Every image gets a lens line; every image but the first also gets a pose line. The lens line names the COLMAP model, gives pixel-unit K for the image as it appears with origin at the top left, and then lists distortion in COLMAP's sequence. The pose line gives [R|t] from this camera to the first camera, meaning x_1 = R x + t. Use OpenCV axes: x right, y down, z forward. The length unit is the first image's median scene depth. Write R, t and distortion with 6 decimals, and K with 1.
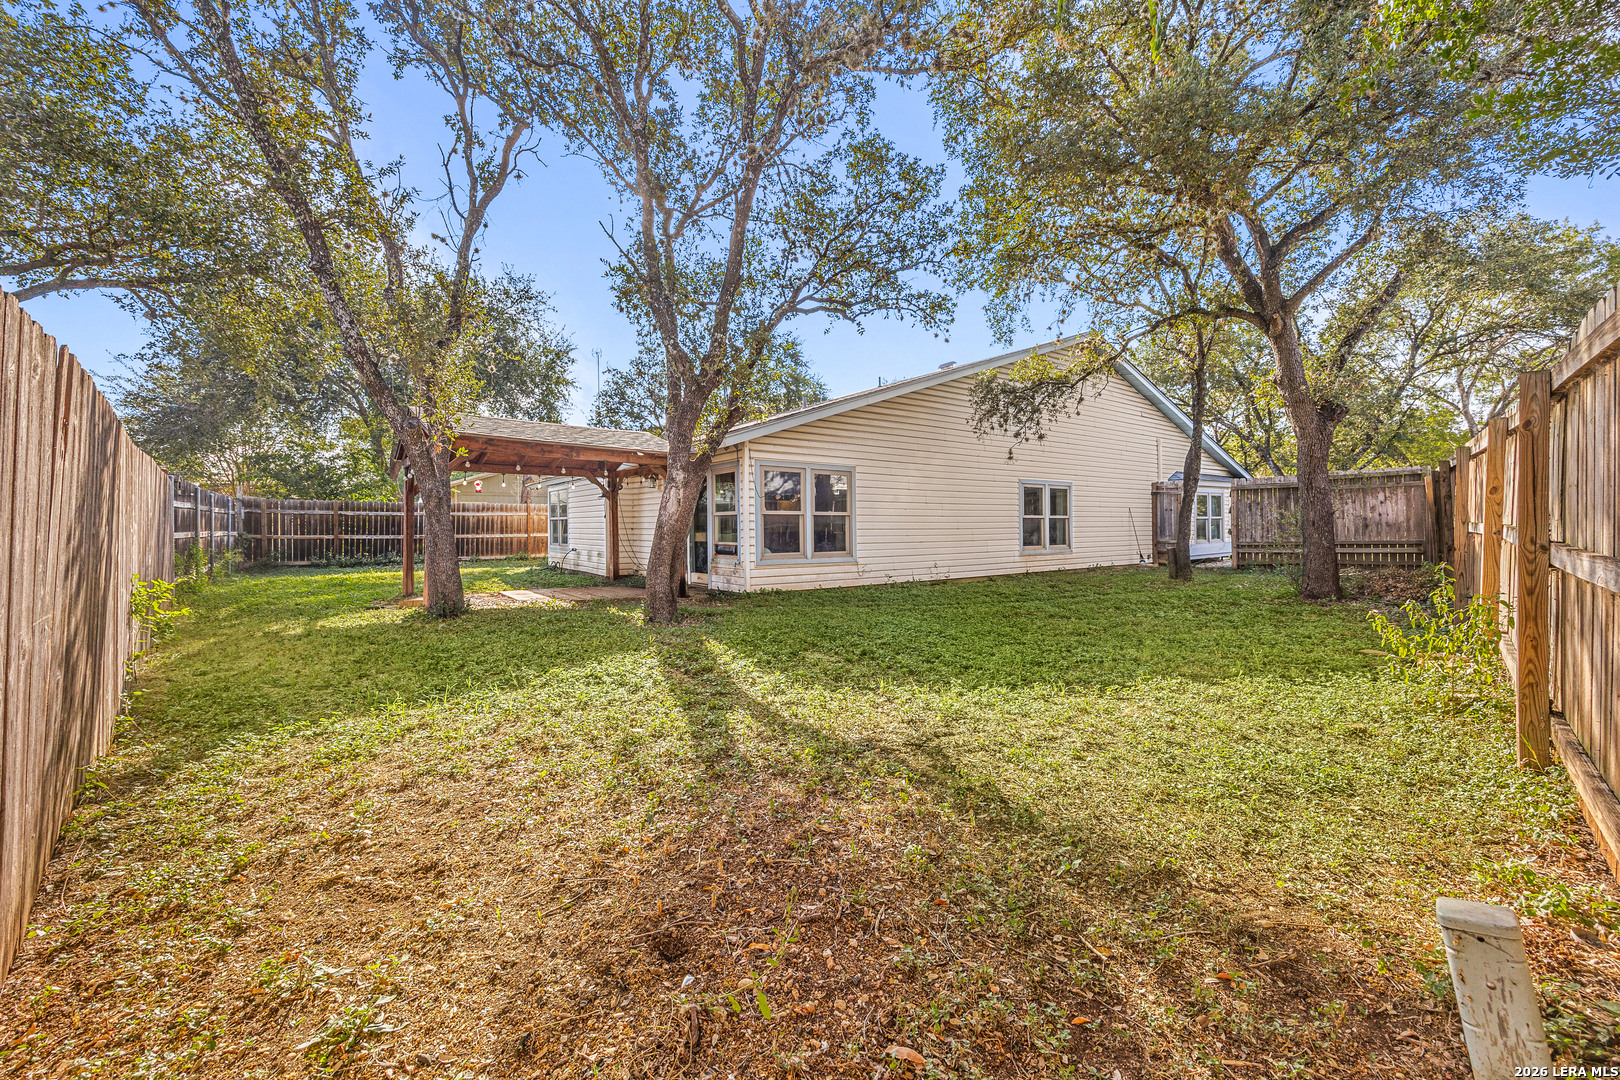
lens RADIAL K [[633.5, 0, 807.3], [0, 633.5, 537.0], [0, 0, 1]] dist [-0.001156, -0.000177]
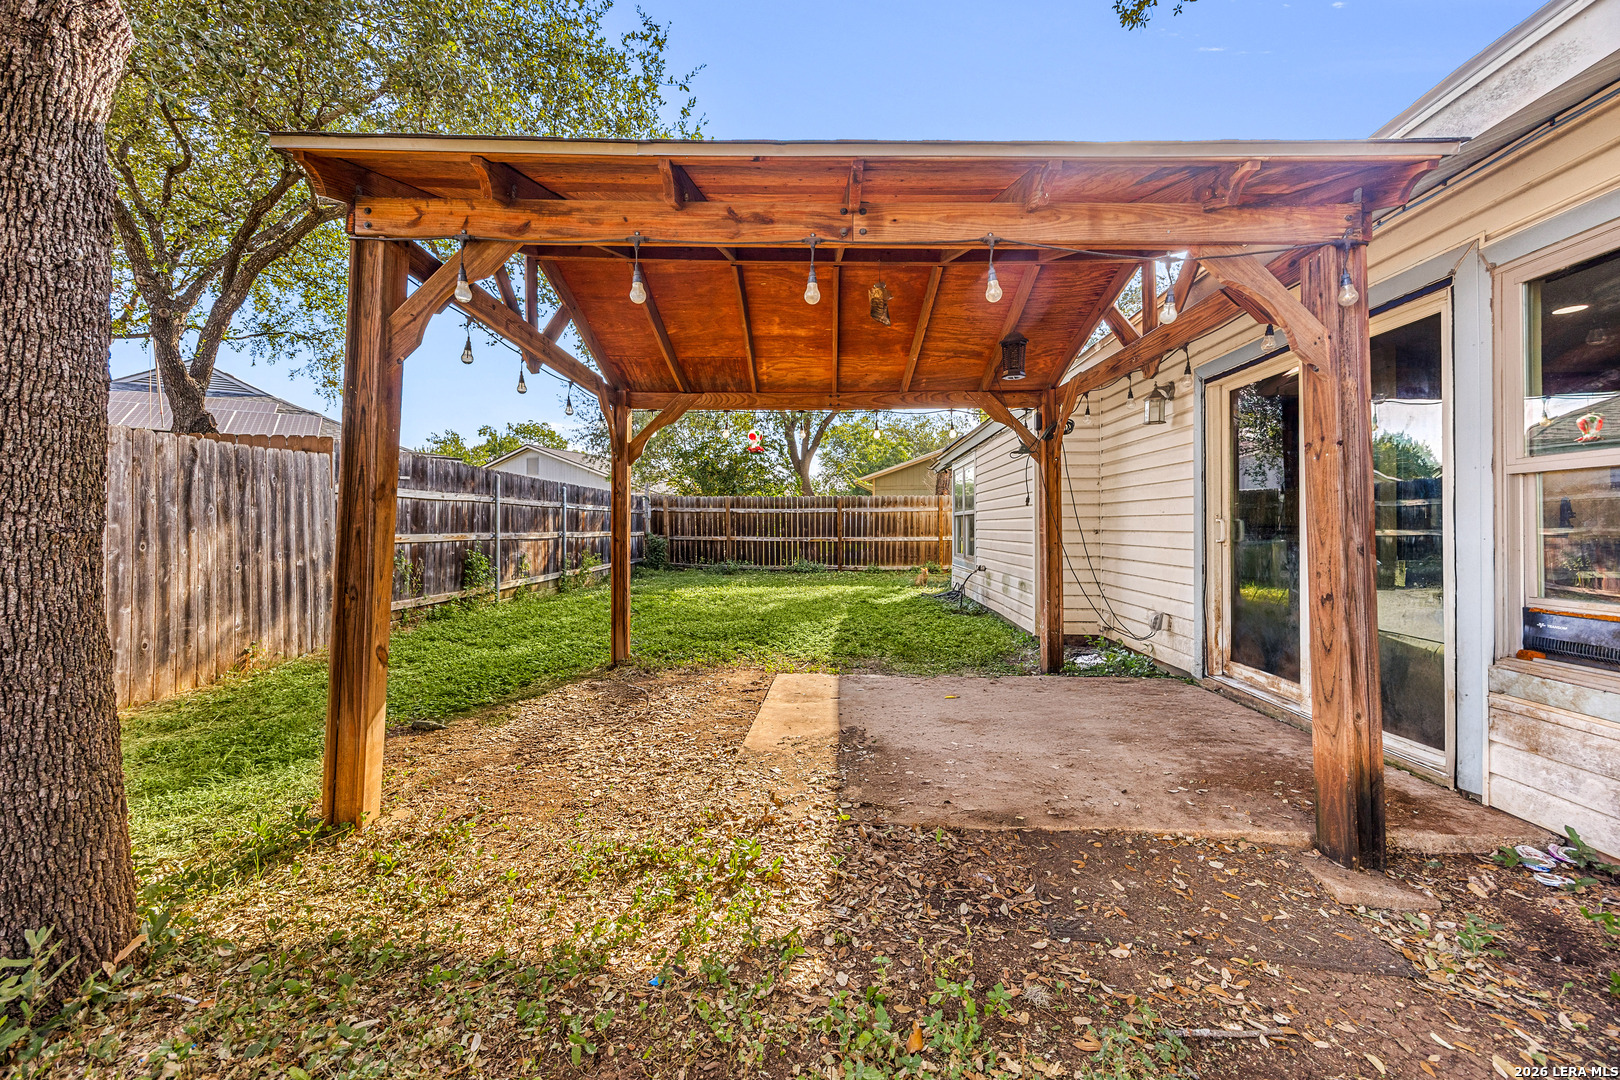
lens RADIAL K [[633.5, 0, 807.3], [0, 633.5, 537.0], [0, 0, 1]] dist [-0.001156, -0.000177]
pose [[0.773759, 0.010600, -0.633392, -0.119591], [-0.011332, 0.999932, 0.002891, -0.006173], [0.633379, 0.004941, 0.773826, 0.417281]]
